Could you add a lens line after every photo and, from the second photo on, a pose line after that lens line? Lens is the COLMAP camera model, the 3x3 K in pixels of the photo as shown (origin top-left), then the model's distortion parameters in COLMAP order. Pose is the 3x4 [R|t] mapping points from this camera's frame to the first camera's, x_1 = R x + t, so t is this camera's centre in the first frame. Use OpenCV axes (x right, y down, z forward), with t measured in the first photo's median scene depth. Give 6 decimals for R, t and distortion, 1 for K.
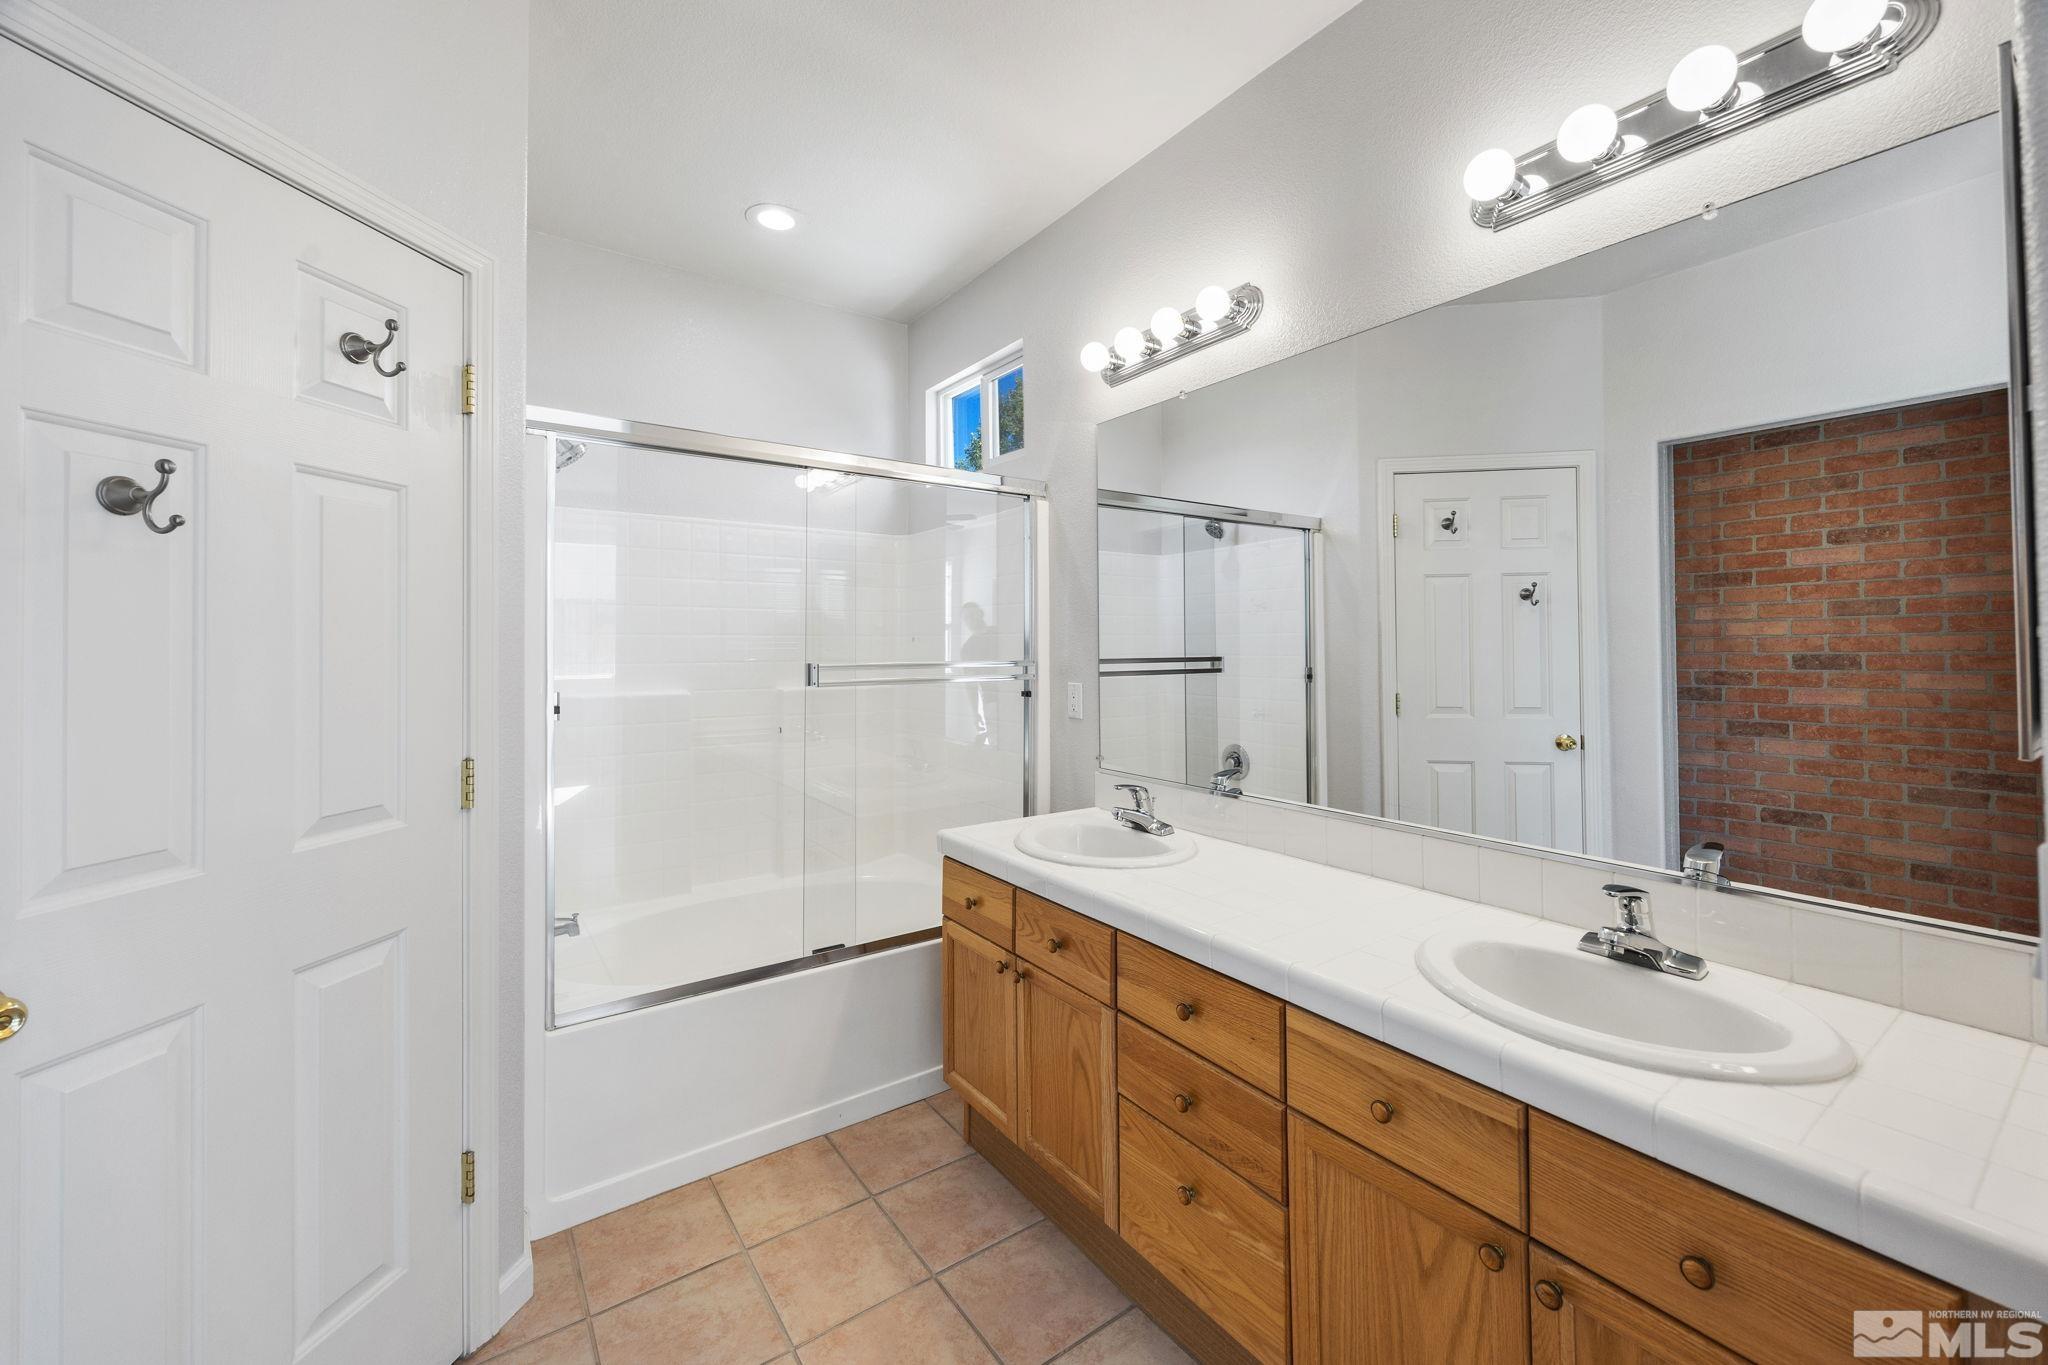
lens RADIAL K [[791.9, 0, 1020.7], [0, 791.9, 665.4], [0, 0, 1]] dist [-0.001911, -0.000115]
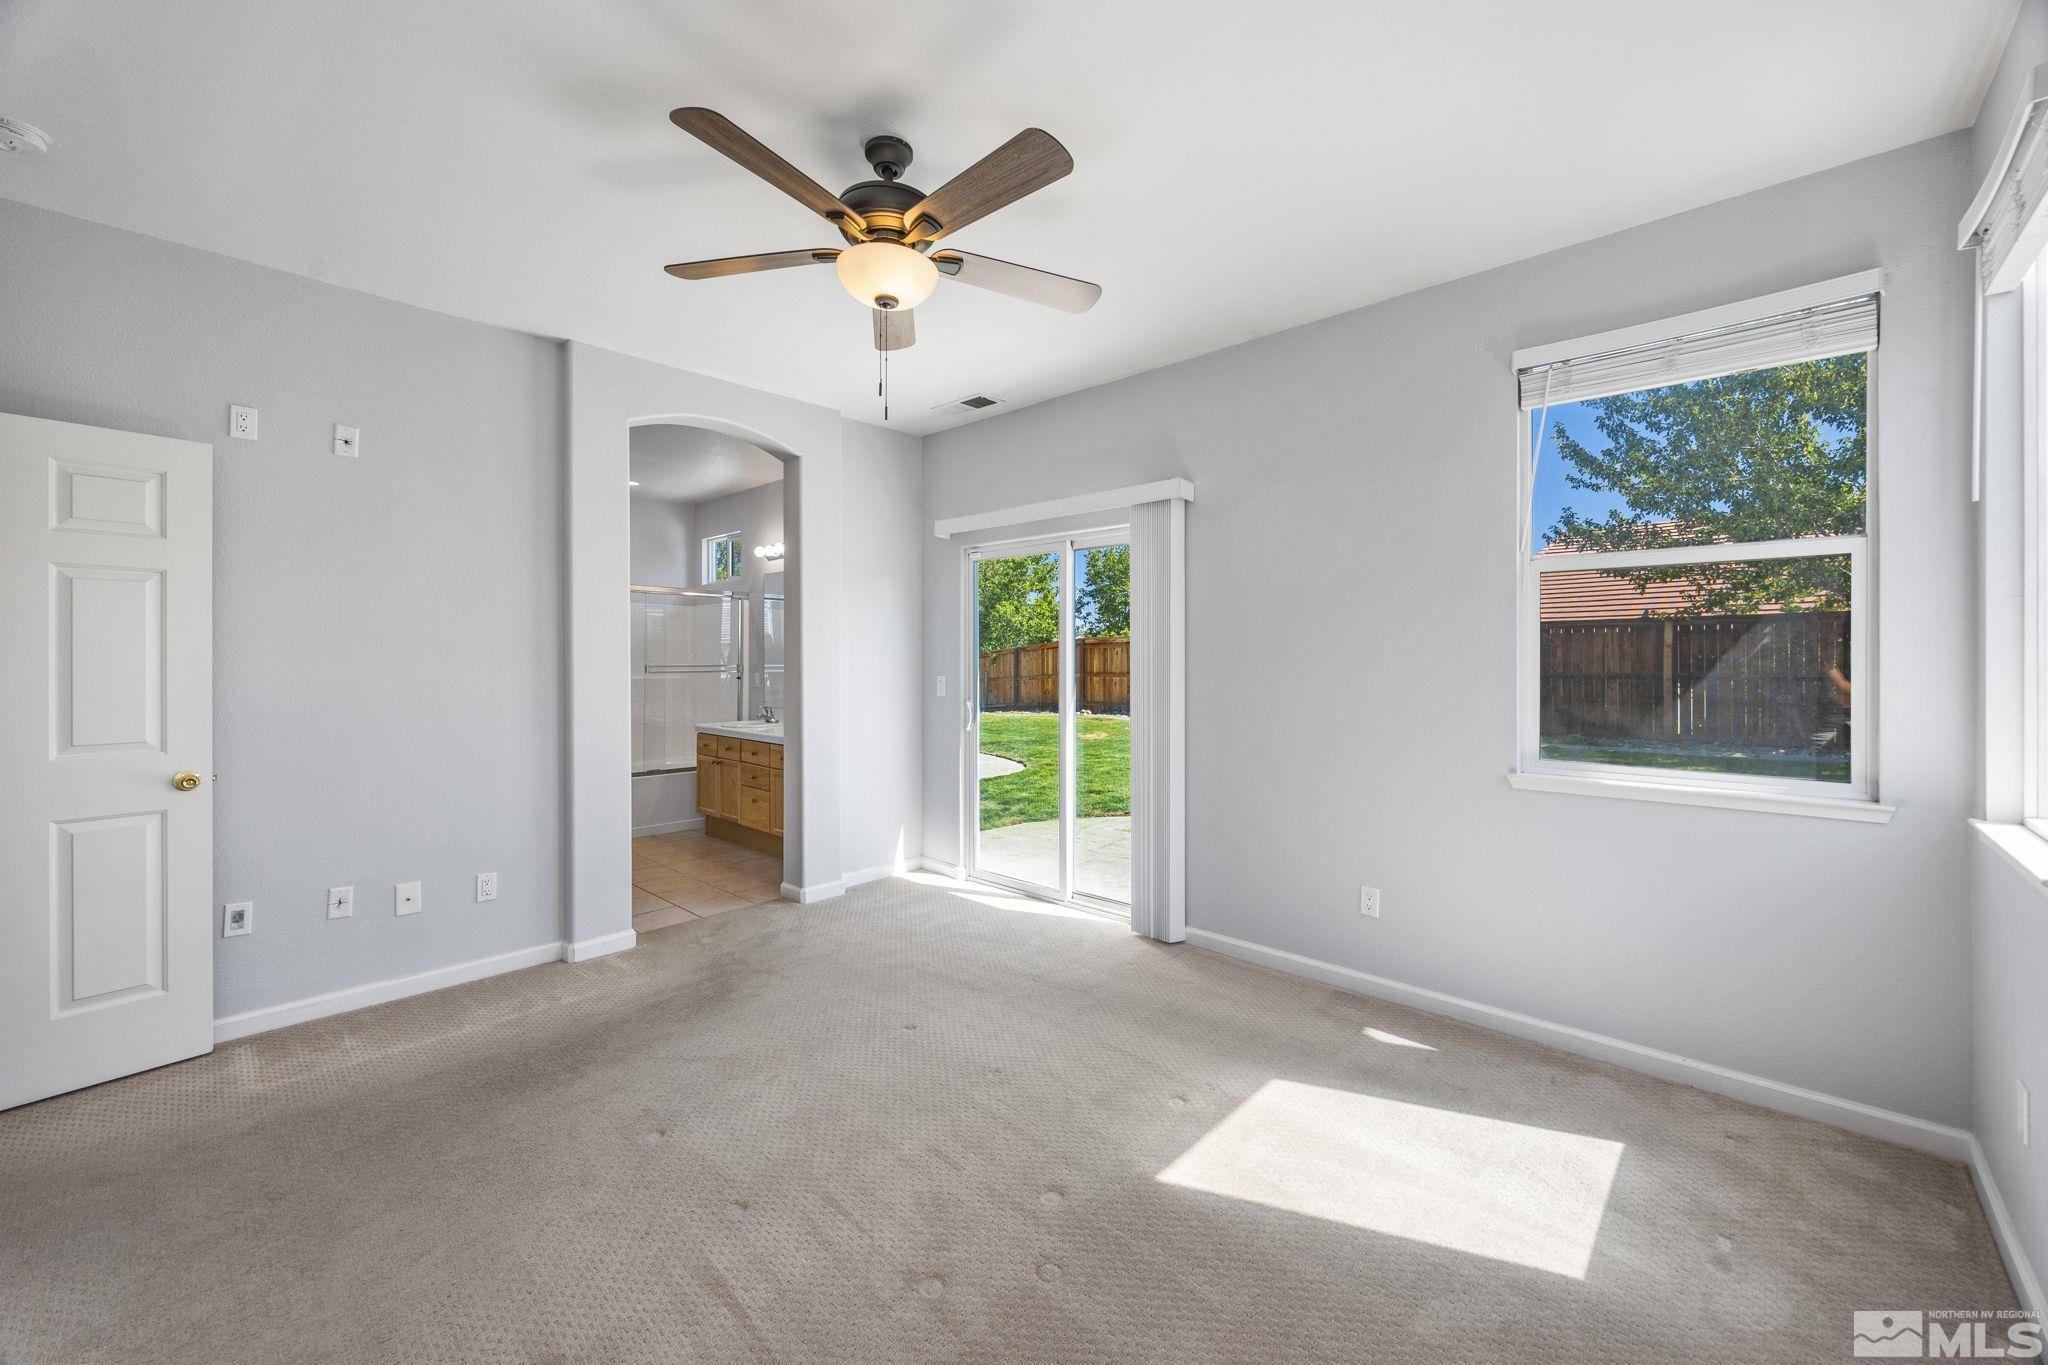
lens RADIAL K [[791.9, 0, 1027.0], [0, 791.9, 678.9], [0, 0, 1]] dist [-0.001911, -0.000115]
pose [[0.979741, 0.002347, 0.200256, 0.453500], [-0.000917, 0.999973, -0.007231, 0.065479], [-0.200268, 0.006901, 0.979717, -1.848552]]
